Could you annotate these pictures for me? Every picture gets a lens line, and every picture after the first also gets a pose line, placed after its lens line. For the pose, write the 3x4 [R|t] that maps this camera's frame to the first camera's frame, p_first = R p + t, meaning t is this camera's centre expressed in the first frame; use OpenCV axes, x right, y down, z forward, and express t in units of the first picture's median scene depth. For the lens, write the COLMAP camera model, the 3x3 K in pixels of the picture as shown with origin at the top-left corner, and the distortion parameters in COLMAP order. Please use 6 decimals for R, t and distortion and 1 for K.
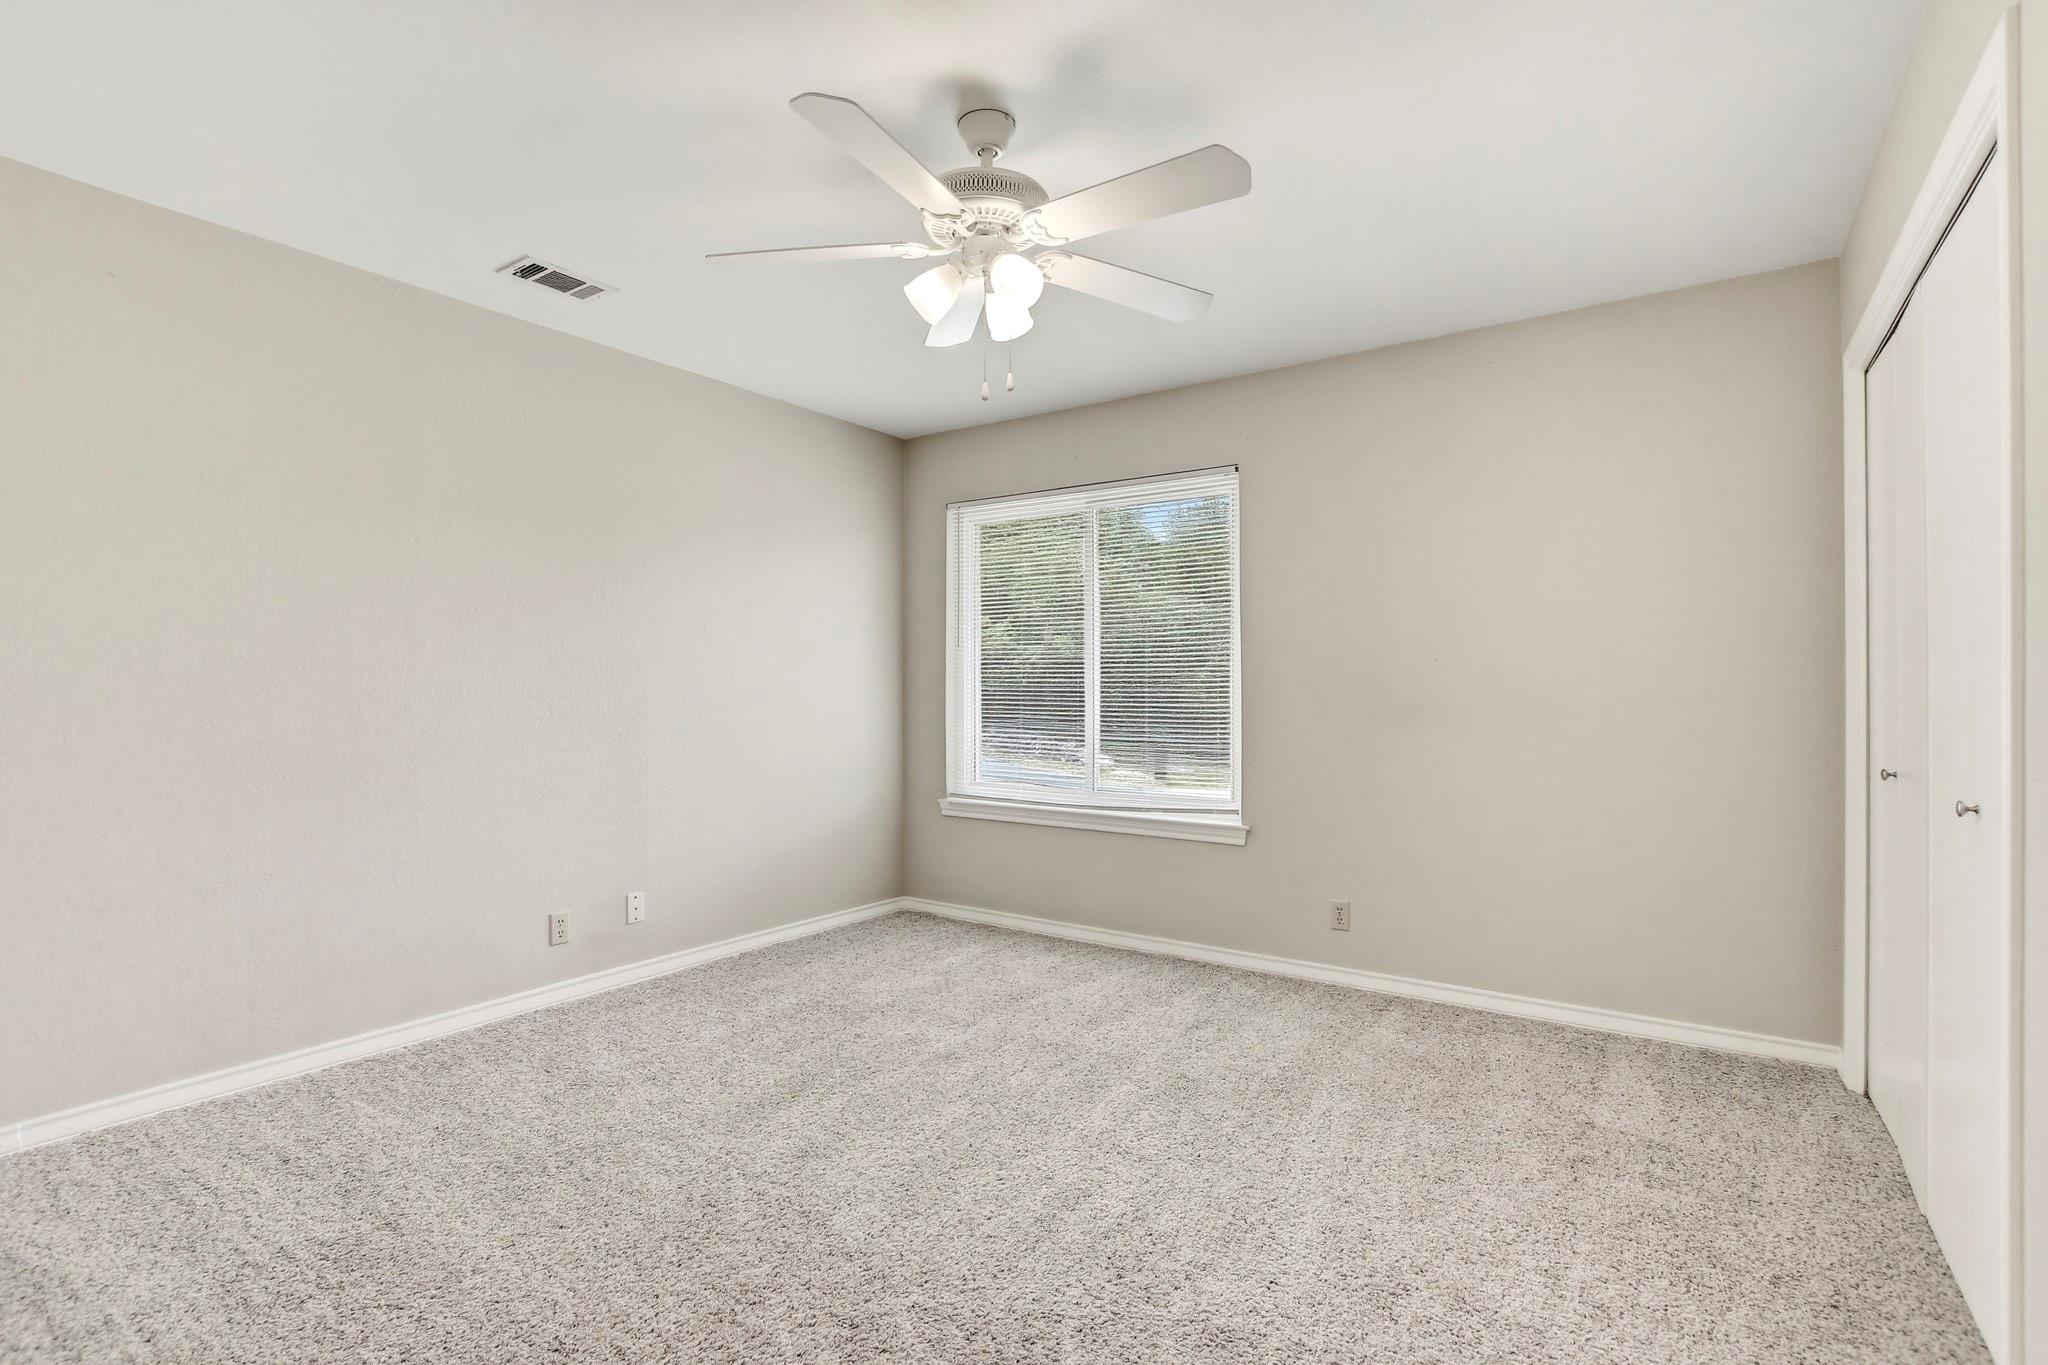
lens RADIAL K [[950.9, 0, 1014.1], [0, 950.9, 679.6], [0, 0, 1]] dist [-0.028485, 0.008183]
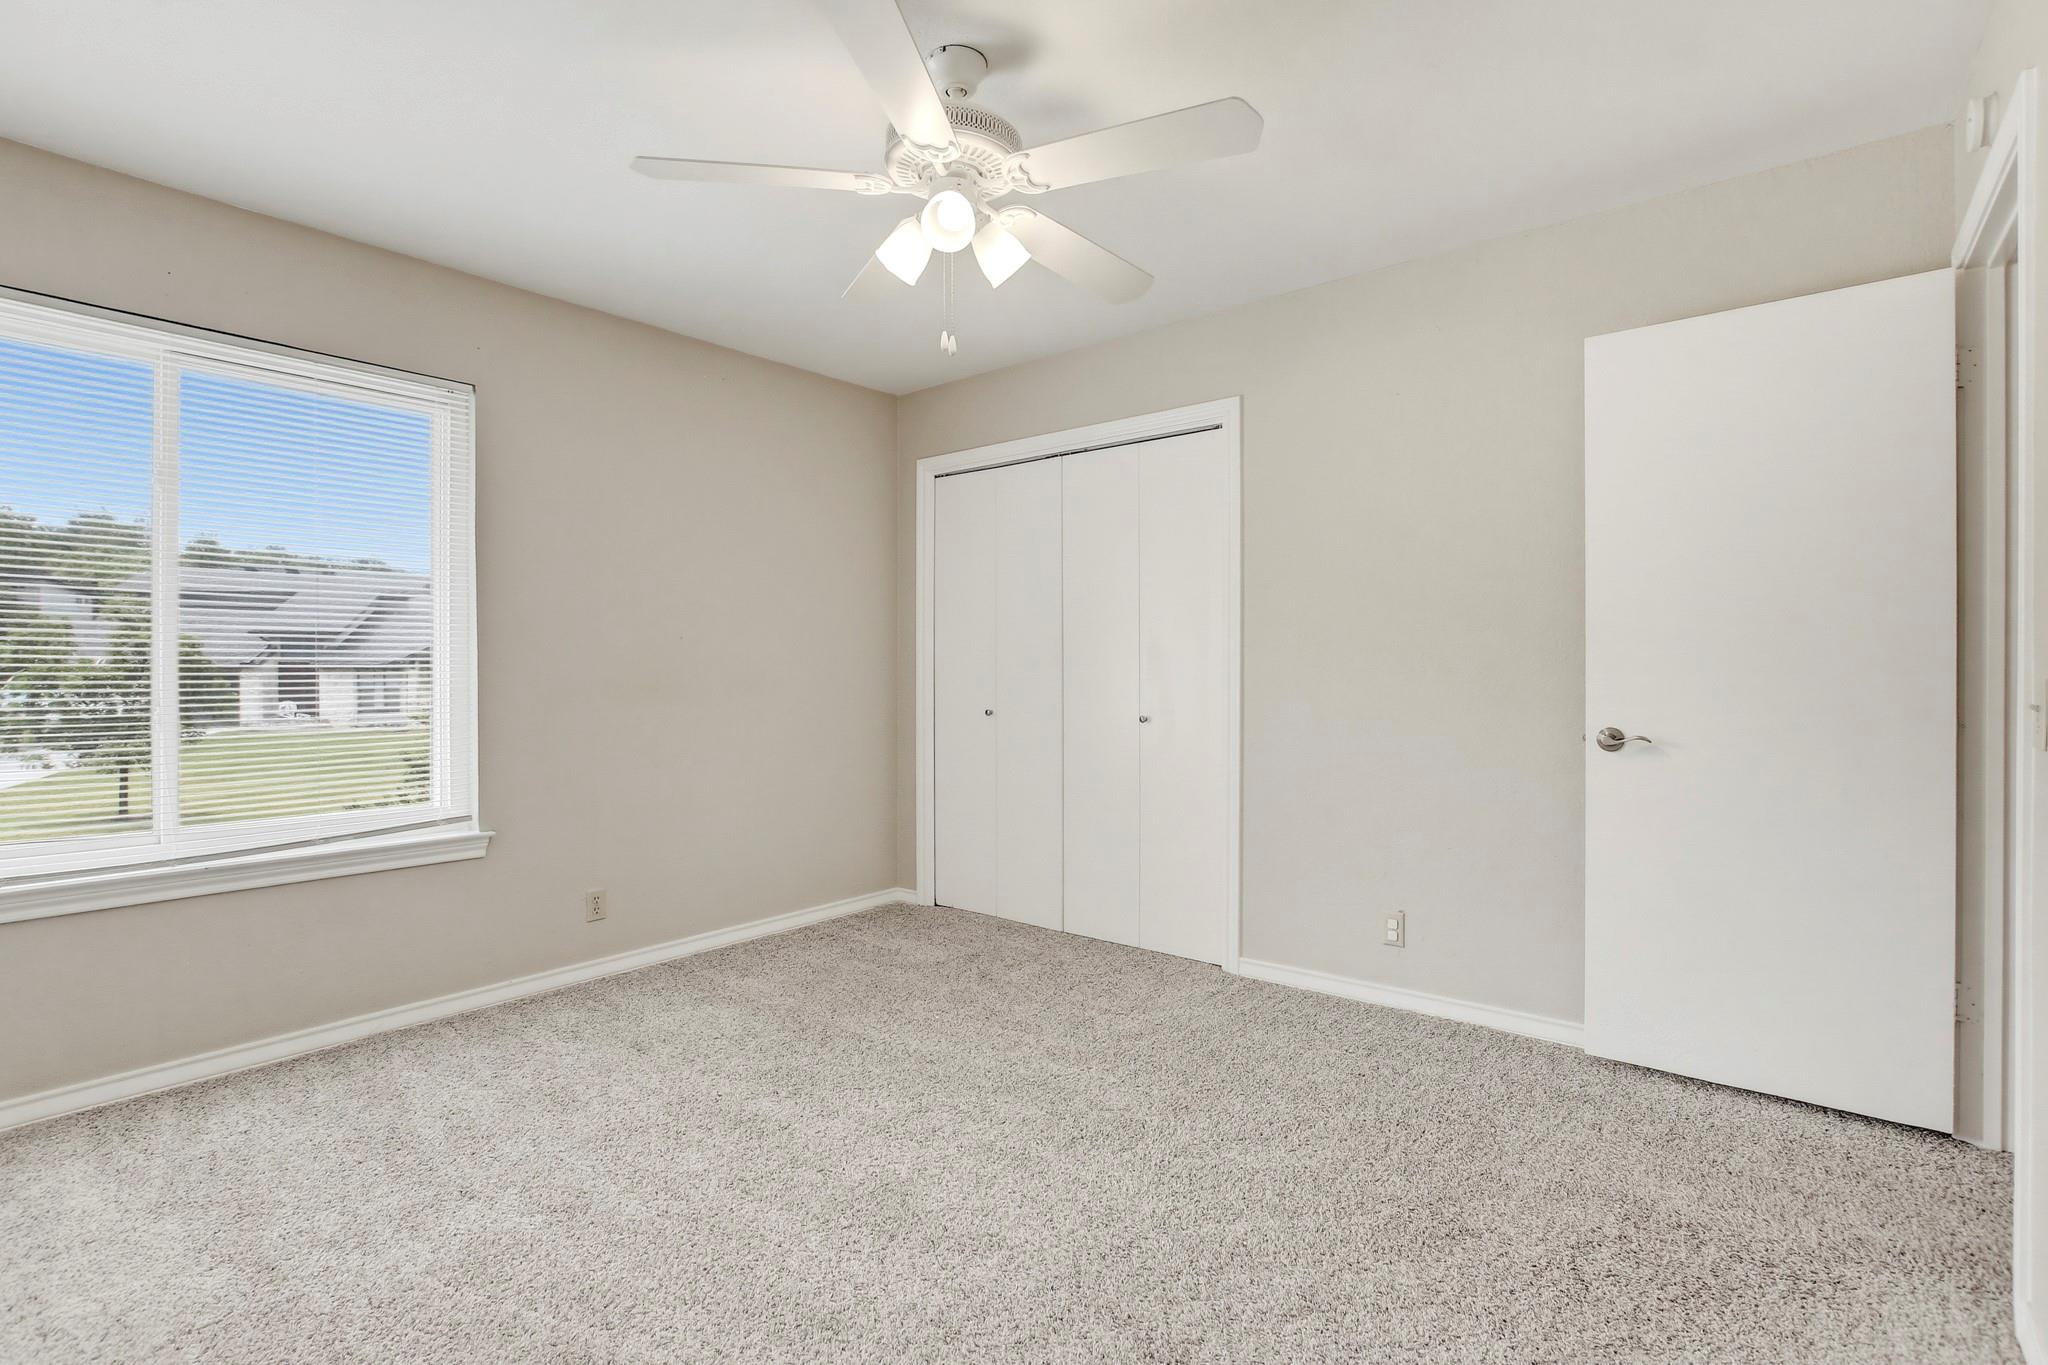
lens RADIAL K [[950.9, 0, 1013.3], [0, 950.9, 681.4], [0, 0, 1]] dist [-0.028485, 0.008183]
pose [[0.063178, -0.009346, 0.997959, -0.580815], [-0.009569, 0.999905, 0.009970, 0.013156], [-0.997956, -0.010180, 0.063082, 0.541109]]
